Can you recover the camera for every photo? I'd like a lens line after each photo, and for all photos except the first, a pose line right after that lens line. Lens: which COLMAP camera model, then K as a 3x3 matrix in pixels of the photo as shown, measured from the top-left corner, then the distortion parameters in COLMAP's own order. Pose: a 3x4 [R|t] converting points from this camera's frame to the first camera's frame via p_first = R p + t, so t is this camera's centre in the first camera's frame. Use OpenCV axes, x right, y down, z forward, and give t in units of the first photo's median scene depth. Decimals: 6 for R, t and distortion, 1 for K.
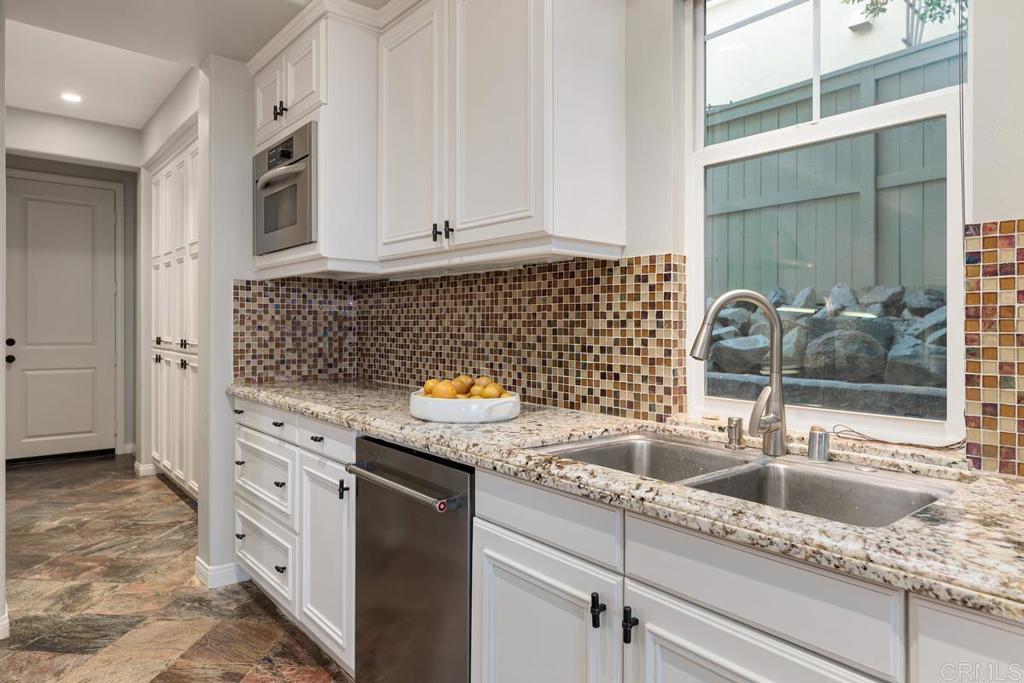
lens RADIAL K [[642.2, 0, 510.4], [0, 642.2, 334.0], [0, 0, 1]] dist [-0.004603, -0.001290]
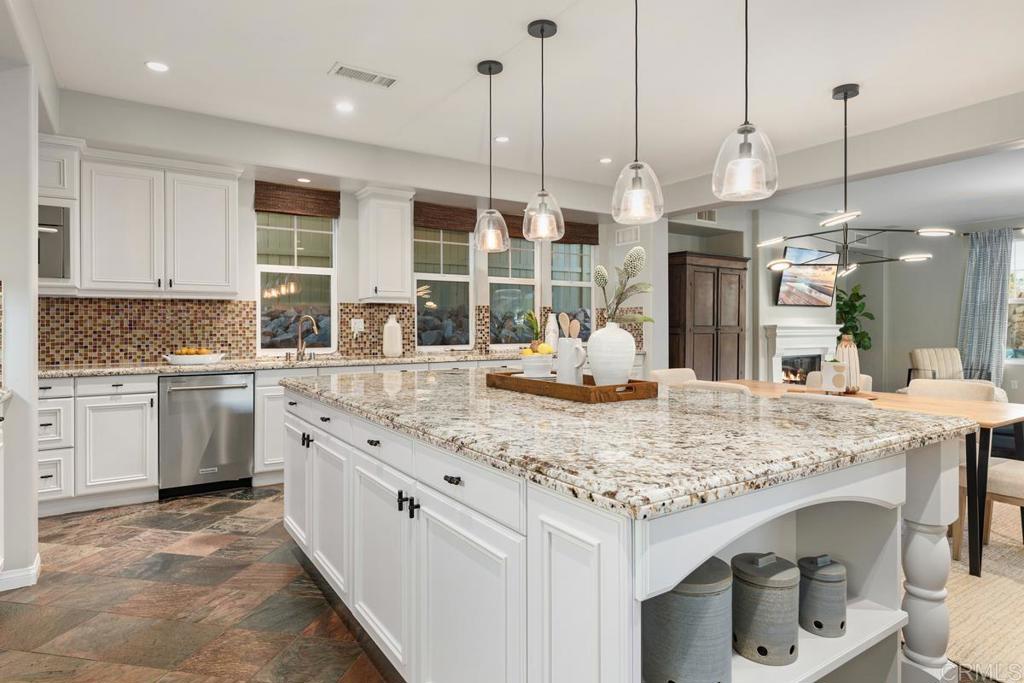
lens RADIAL K [[580.5, 0, 512.8], [0, 580.5, 336.6], [0, 0, 1]] dist [0.022160, 0.000517]
pose [[0.082105, -0.021925, 0.996382, -1.935354], [0.019016, 0.999610, 0.020429, 0.004605], [-0.996442, 0.017270, 0.082490, -0.326378]]
